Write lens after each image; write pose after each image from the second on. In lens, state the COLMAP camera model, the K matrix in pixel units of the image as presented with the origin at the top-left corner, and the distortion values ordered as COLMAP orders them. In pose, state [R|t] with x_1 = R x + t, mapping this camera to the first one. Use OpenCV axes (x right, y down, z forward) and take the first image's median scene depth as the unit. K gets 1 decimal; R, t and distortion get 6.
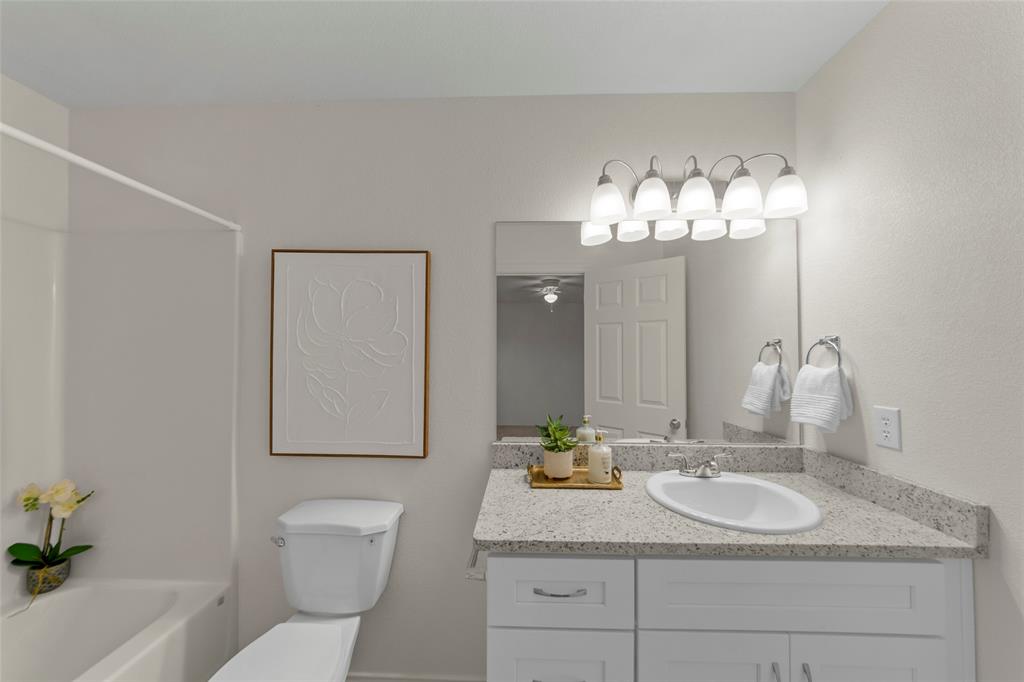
lens RADIAL K [[367.9, 0, 512.6], [0, 367.9, 348.1], [0, 0, 1]] dist [0.009404, -0.004791]
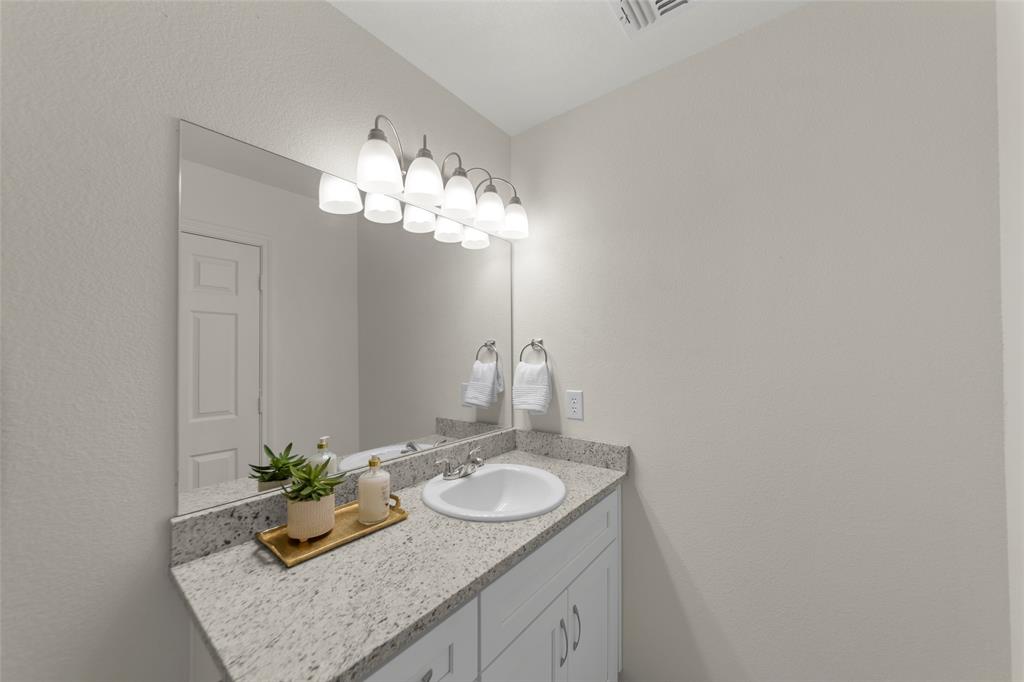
lens RADIAL K [[367.9, 0, 512.6], [0, 367.9, 348.1], [0, 0, 1]] dist [0.009404, -0.004791]
pose [[0.592326, 0.003048, 0.805693, -0.195968], [-0.005794, 0.999983, 0.000477, -0.001082], [-0.805678, -0.004951, 0.592333, 0.267727]]
